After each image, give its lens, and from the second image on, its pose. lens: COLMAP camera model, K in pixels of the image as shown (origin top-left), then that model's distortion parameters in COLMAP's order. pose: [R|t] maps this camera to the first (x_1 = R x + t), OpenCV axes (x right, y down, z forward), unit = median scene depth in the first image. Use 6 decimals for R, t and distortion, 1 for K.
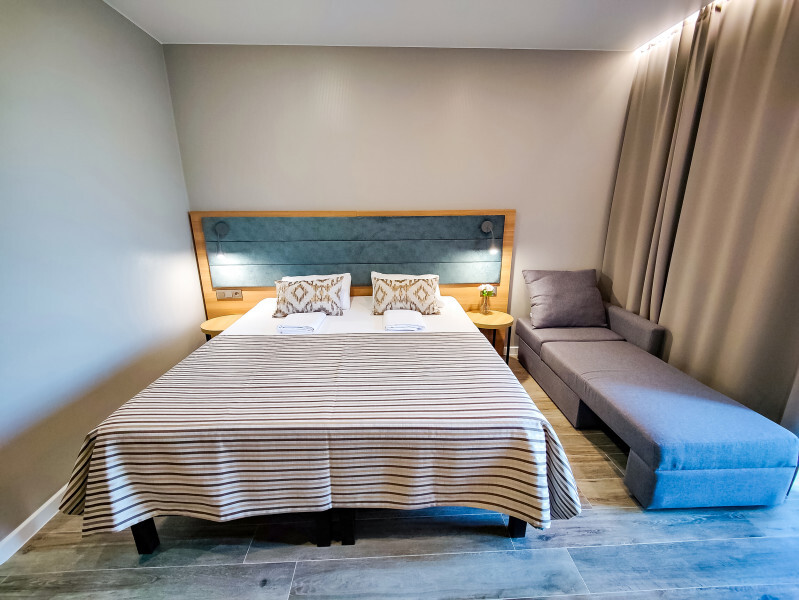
lens RADIAL K [[346.3, 0, 399.9], [0, 346.3, 306.7], [0, 0, 1]] dist [0.010680, -0.008049]
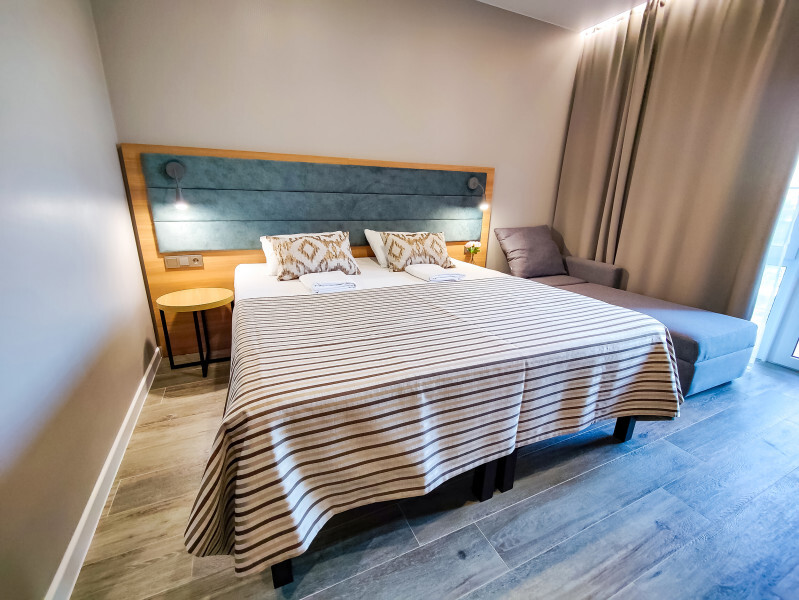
lens RADIAL K [[346.3, 0, 399.5], [0, 346.3, 305.2], [0, 0, 1]] dist [0.010680, -0.008049]
pose [[0.923829, -0.089698, 0.372147, -0.411979], [0.080570, 0.995944, 0.040042, 0.077976], [-0.374230, -0.007008, 0.927310, 0.147623]]
